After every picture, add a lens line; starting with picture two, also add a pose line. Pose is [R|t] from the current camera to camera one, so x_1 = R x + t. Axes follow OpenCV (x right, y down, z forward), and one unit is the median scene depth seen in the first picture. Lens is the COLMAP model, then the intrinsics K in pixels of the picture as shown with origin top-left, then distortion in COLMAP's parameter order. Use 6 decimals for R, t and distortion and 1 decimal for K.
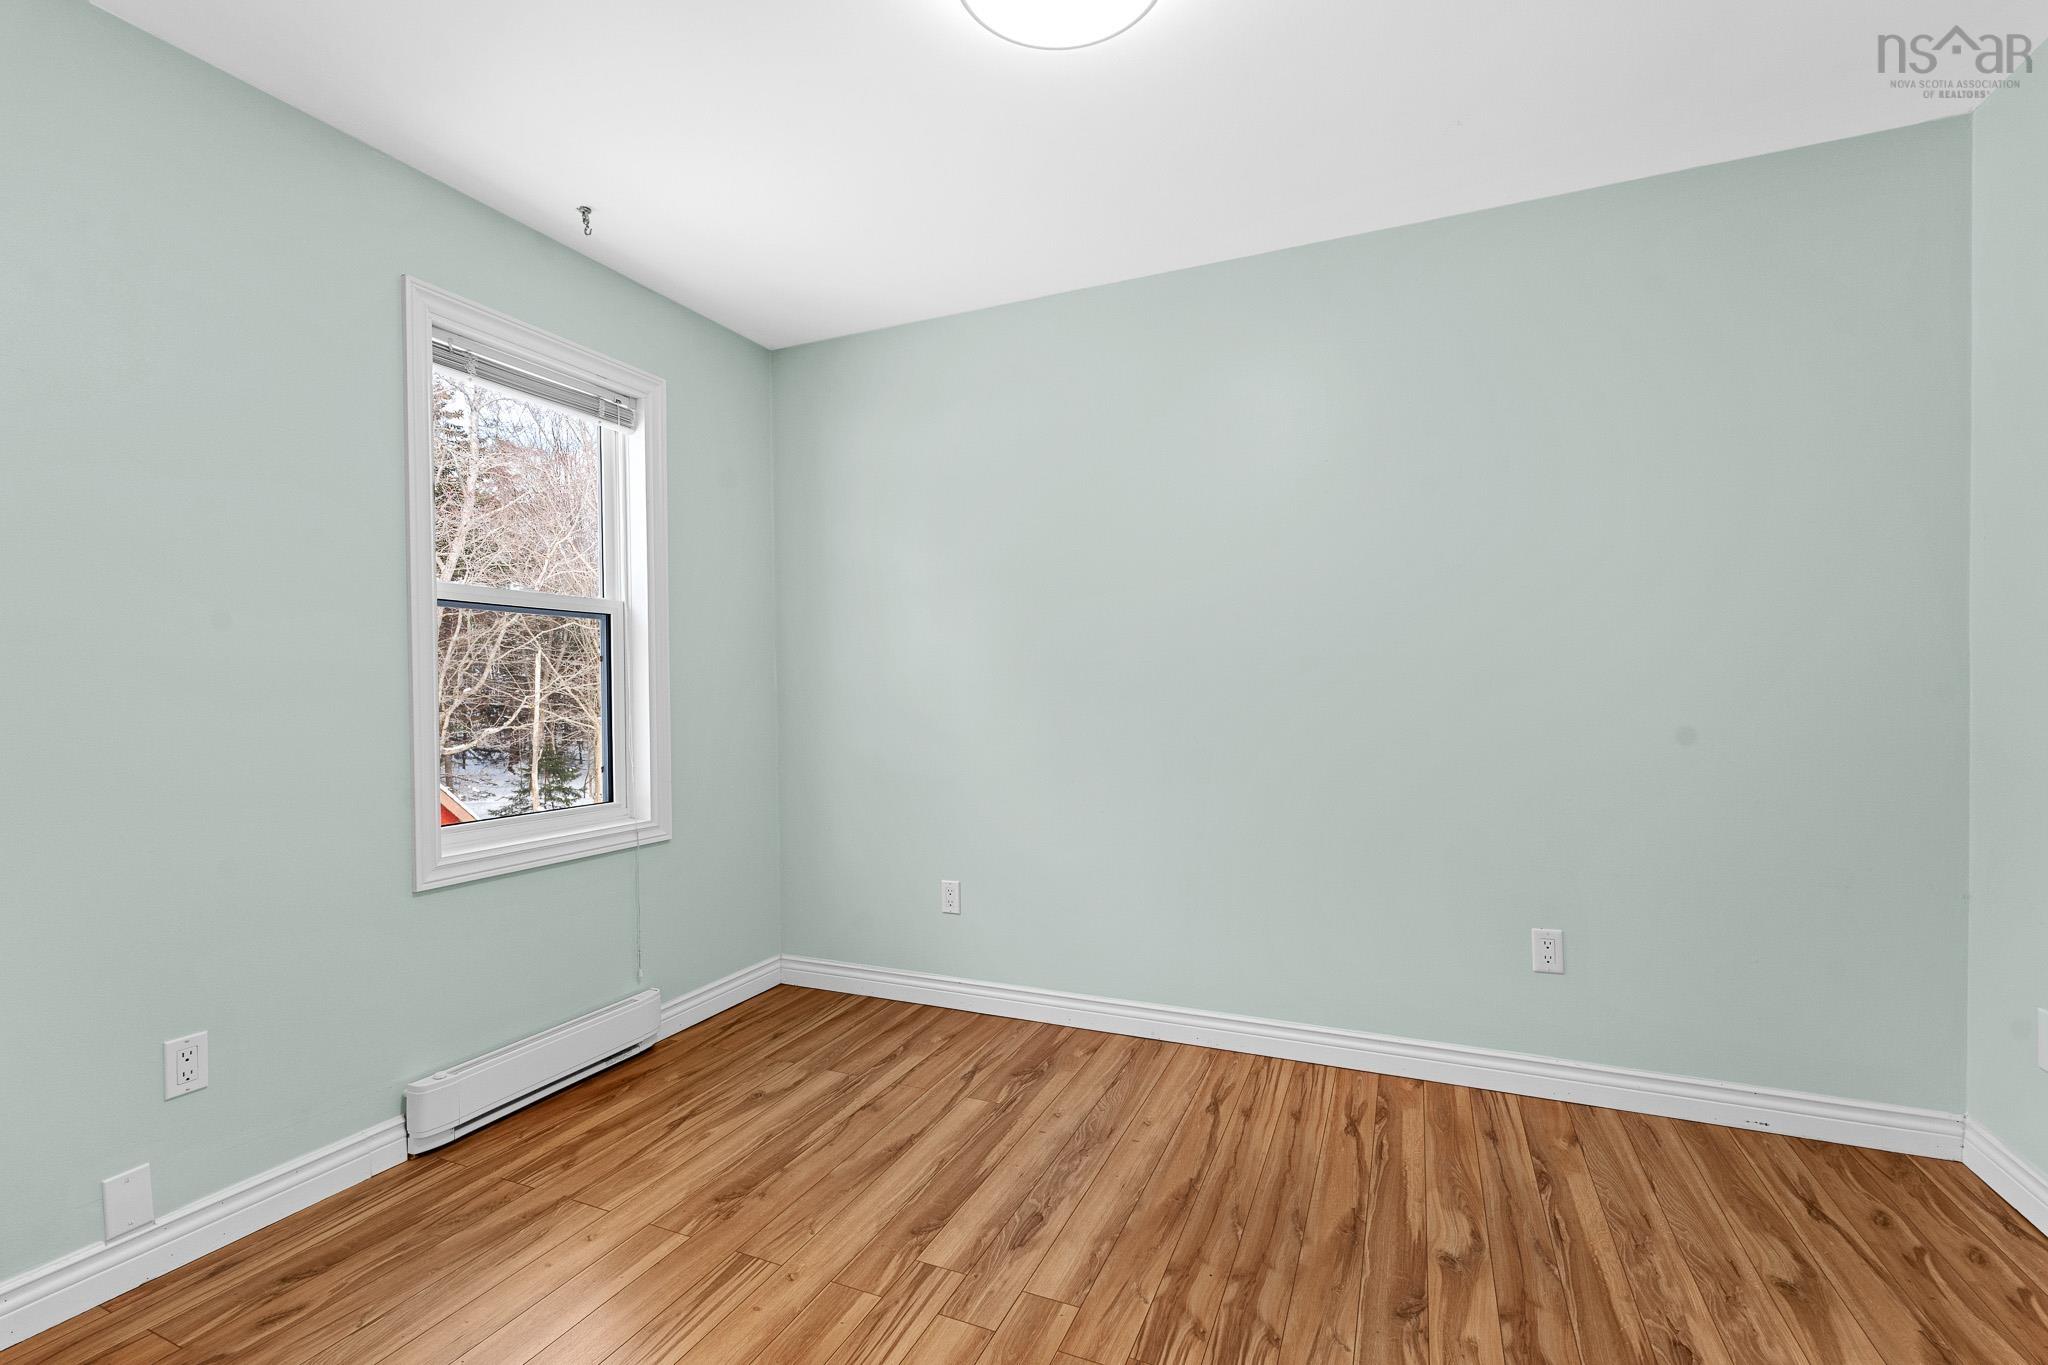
lens RADIAL K [[899.8, 0, 1023.7], [0, 899.8, 678.9], [0, 0, 1]] dist [-0.001654, -0.000420]
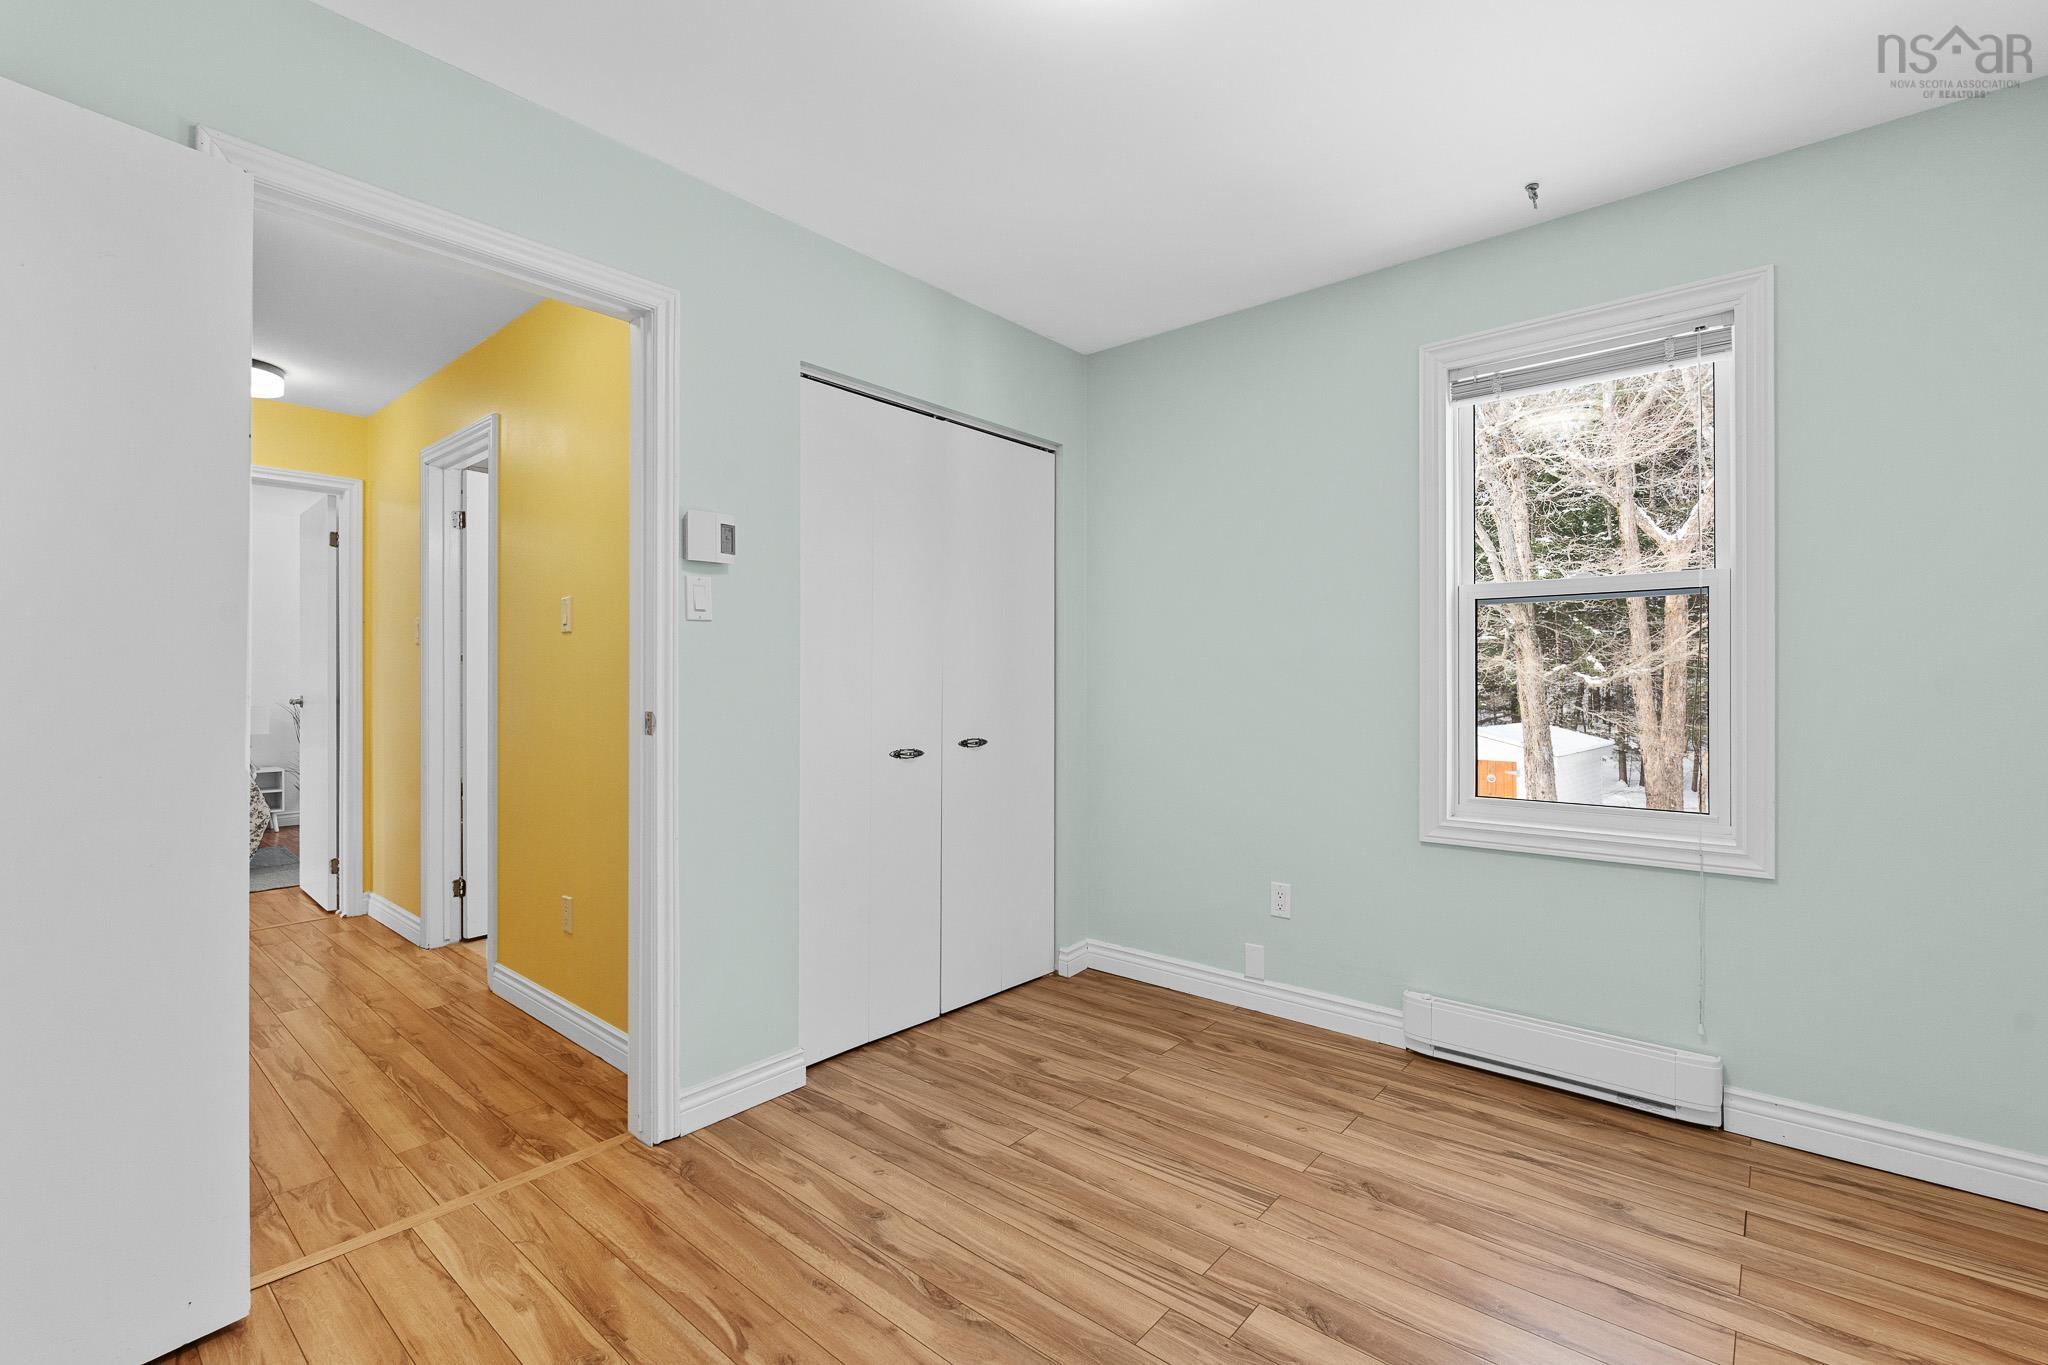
lens RADIAL K [[903.4, 0, 1026.8], [0, 903.4, 654.1], [0, 0, 1]] dist [-0.003680, -0.000636]
pose [[-0.289659, -0.016646, -0.956985, 0.631624], [0.014679, 0.999654, -0.021831, -0.001367], [0.957017, -0.020371, -0.289315, 0.788468]]
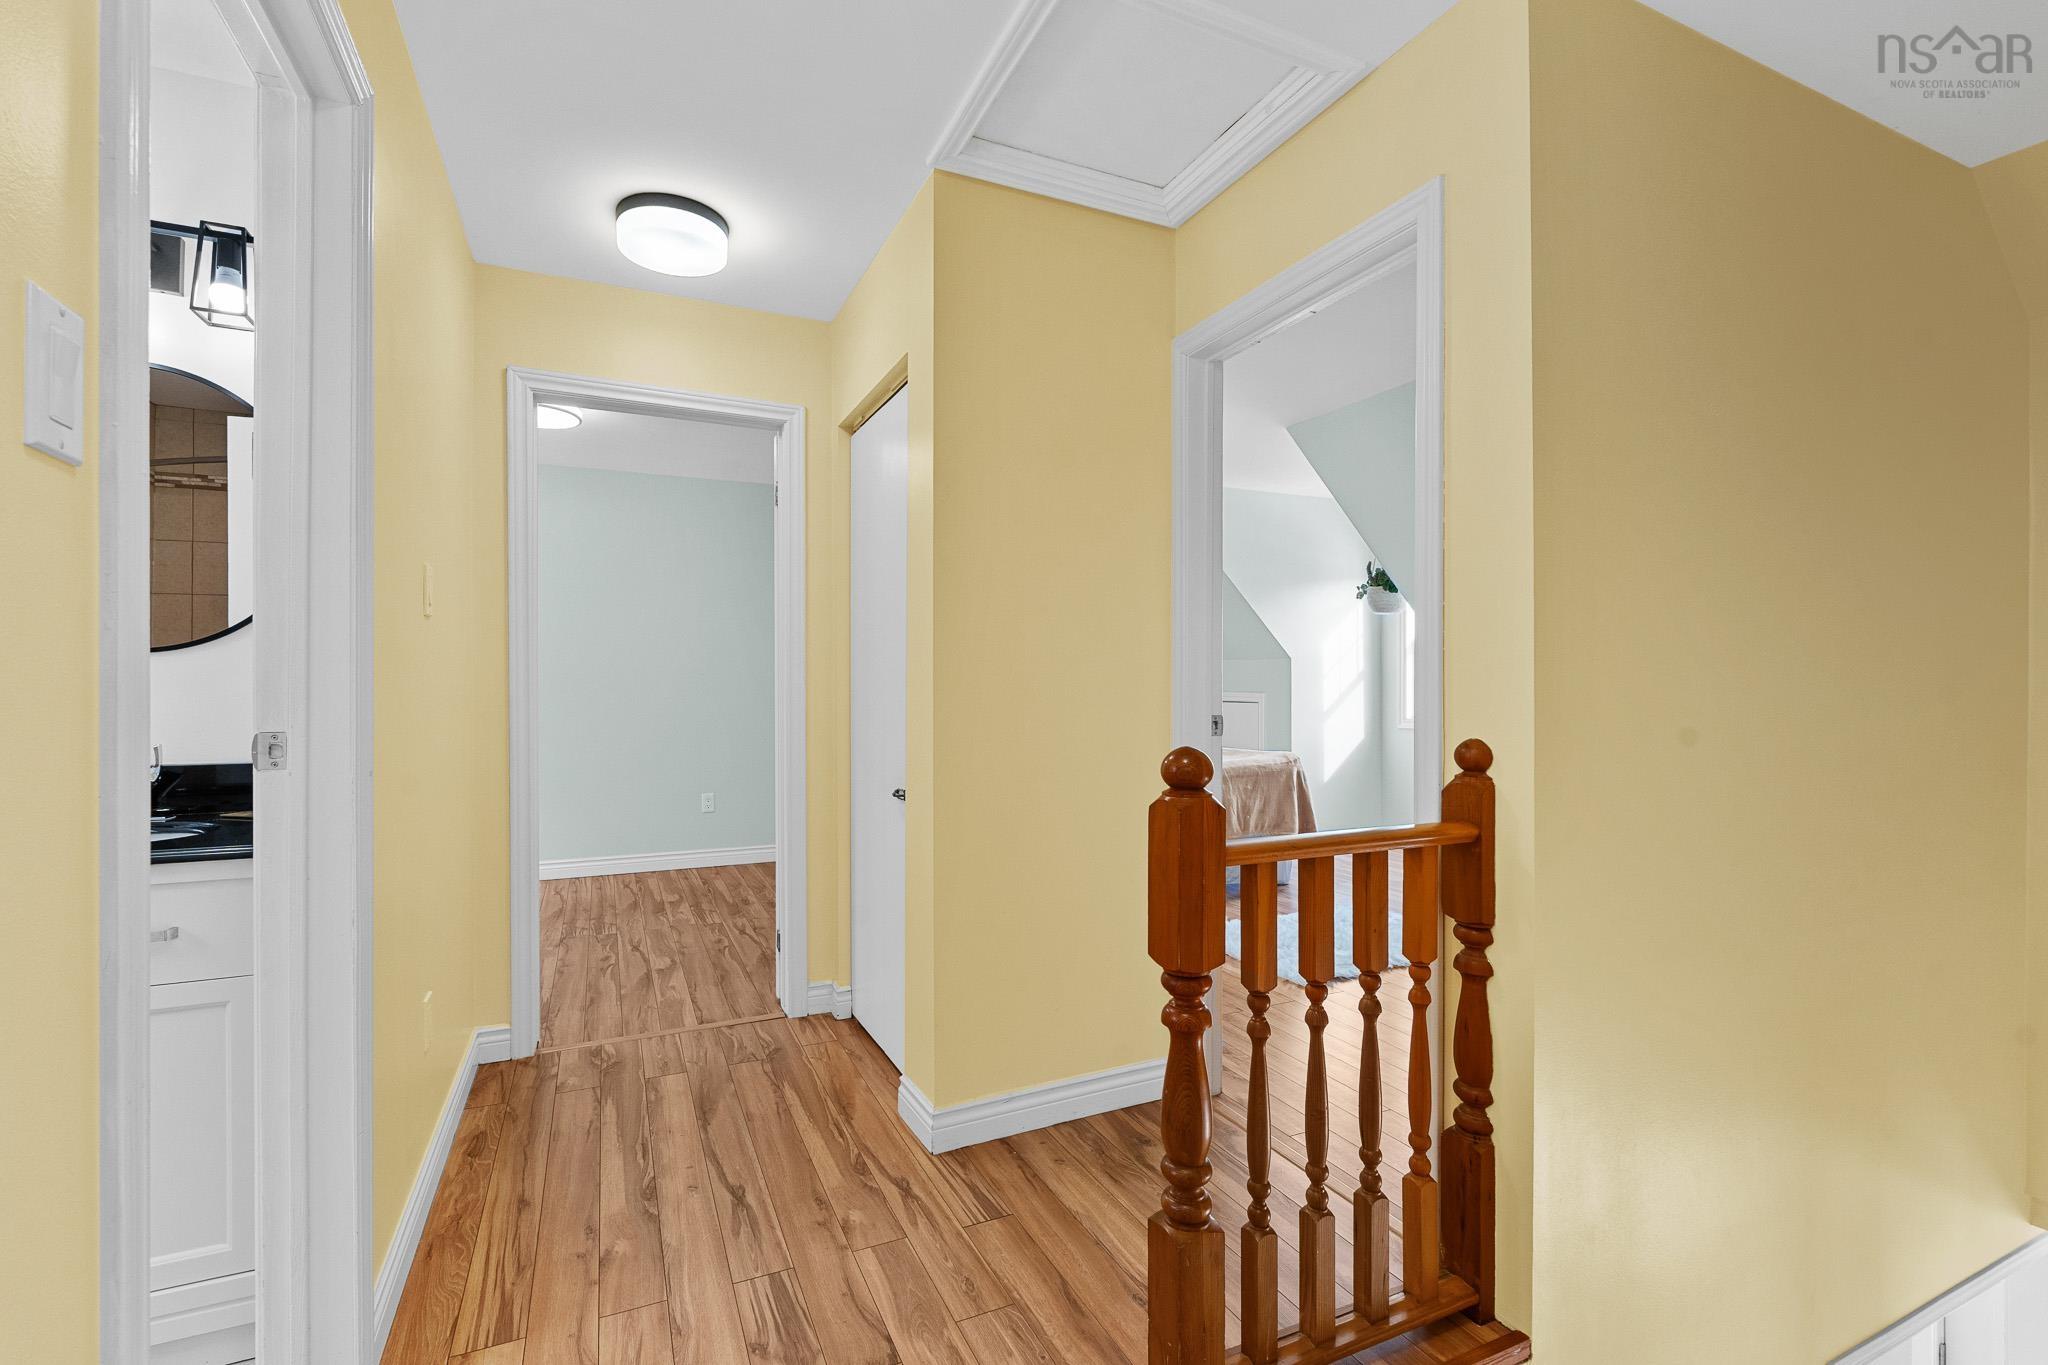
lens RADIAL K [[892.8, 0, 1024.0], [0, 892.8, 682.5], [0, 0, 1]] dist [-0.005115, 0.000225]
pose [[0.654096, 0.016406, 0.756234, -0.658310], [-0.017713, 0.999823, -0.006370, -0.011673], [-0.756204, -0.009228, 0.654270, -1.170190]]
